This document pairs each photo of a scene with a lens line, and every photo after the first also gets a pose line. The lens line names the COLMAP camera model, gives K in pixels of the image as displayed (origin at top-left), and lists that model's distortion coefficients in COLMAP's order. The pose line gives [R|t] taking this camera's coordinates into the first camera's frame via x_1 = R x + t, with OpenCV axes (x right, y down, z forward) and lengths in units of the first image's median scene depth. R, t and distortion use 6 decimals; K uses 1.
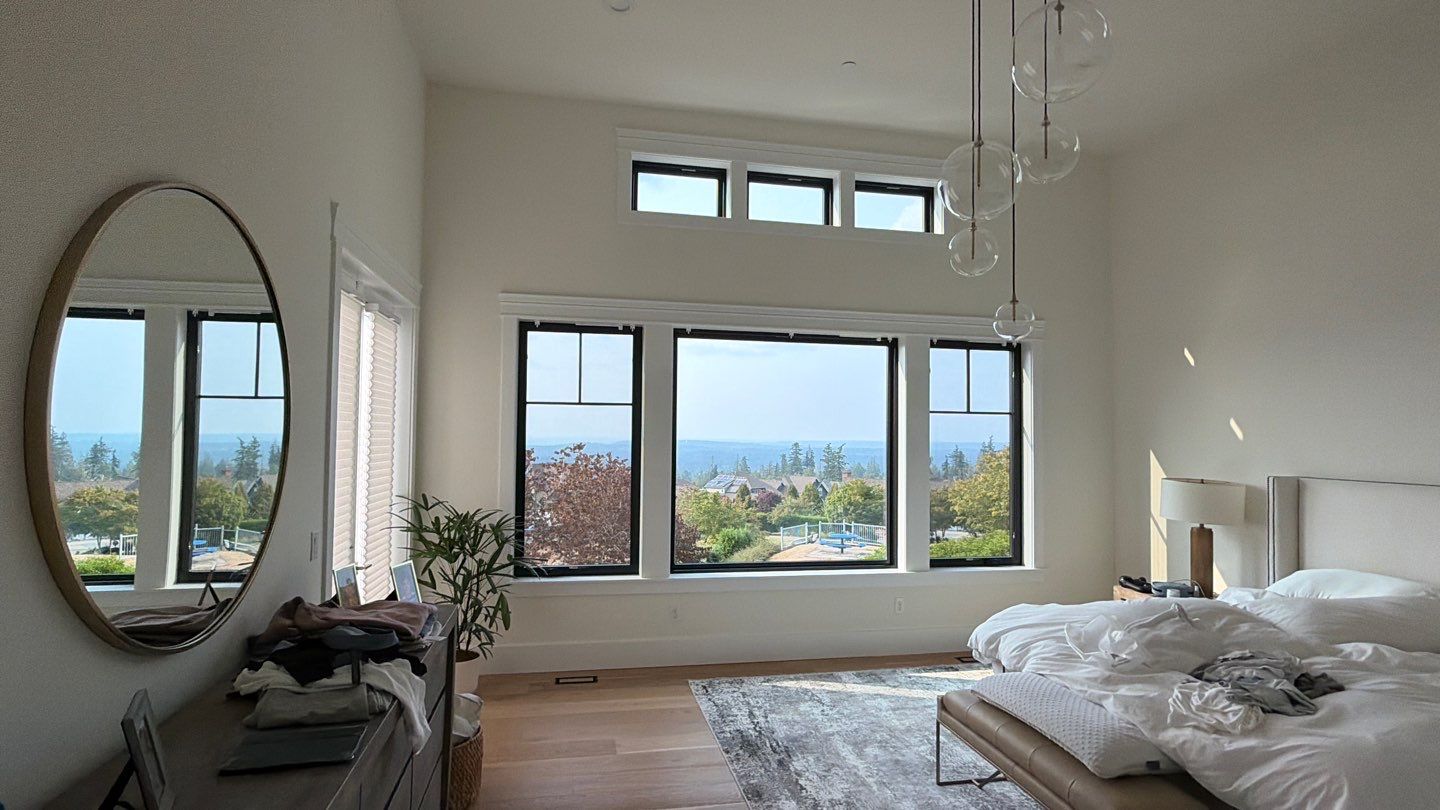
lens RADIAL K [[727.1, 0, 715.5], [0, 727.1, 407.5], [0, 0, 1]] dist [0.000174, 0.000098]
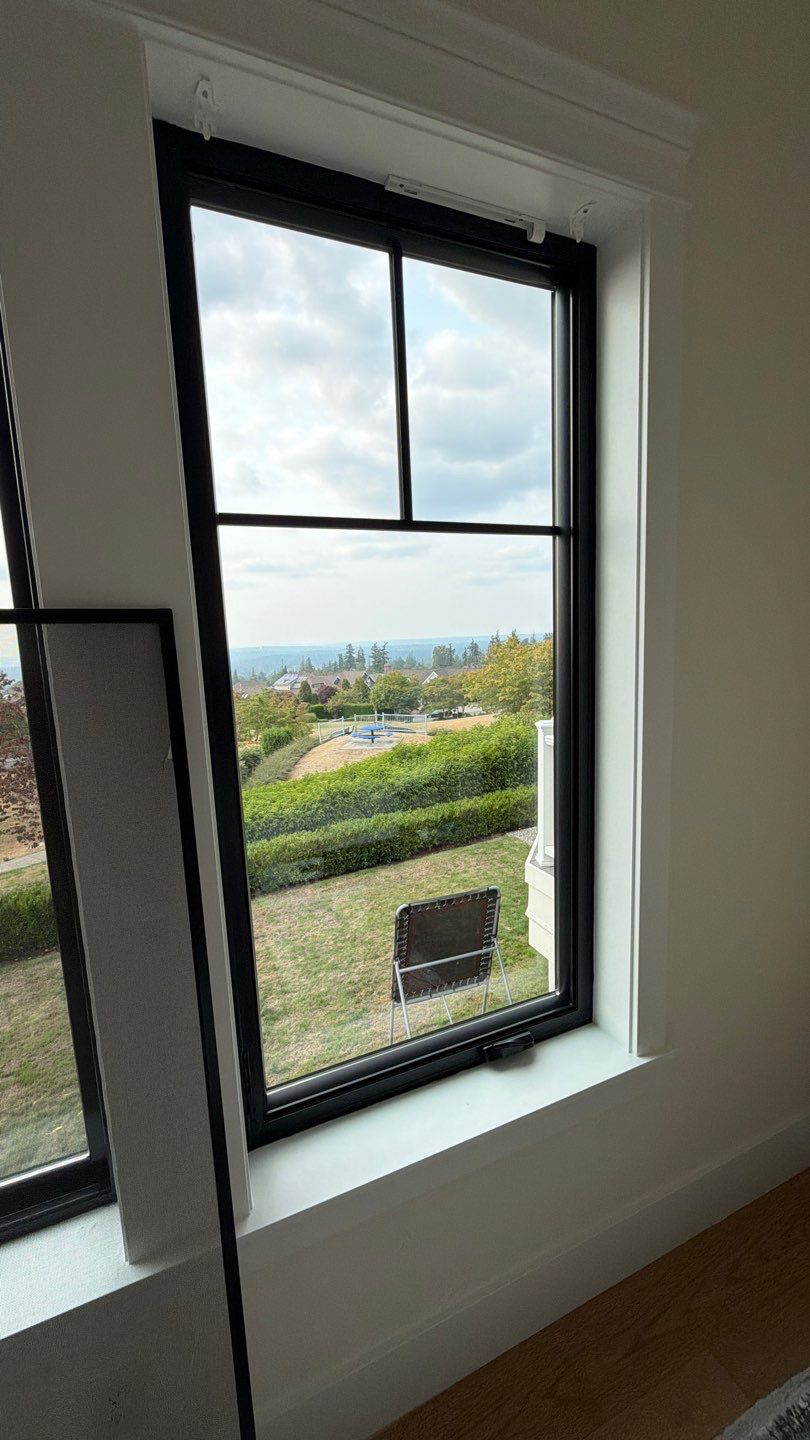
lens RADIAL K [[577.6, 0, 406.6], [0, 577.6, 717.7], [0, 0, 1]] dist [0.000235, -0.000003]
pose [[0.977023, -0.081678, 0.196861, 0.686016], [0.046160, 0.982823, 0.178682, 0.080775], [-0.208074, -0.165489, 0.964012, 1.795519]]
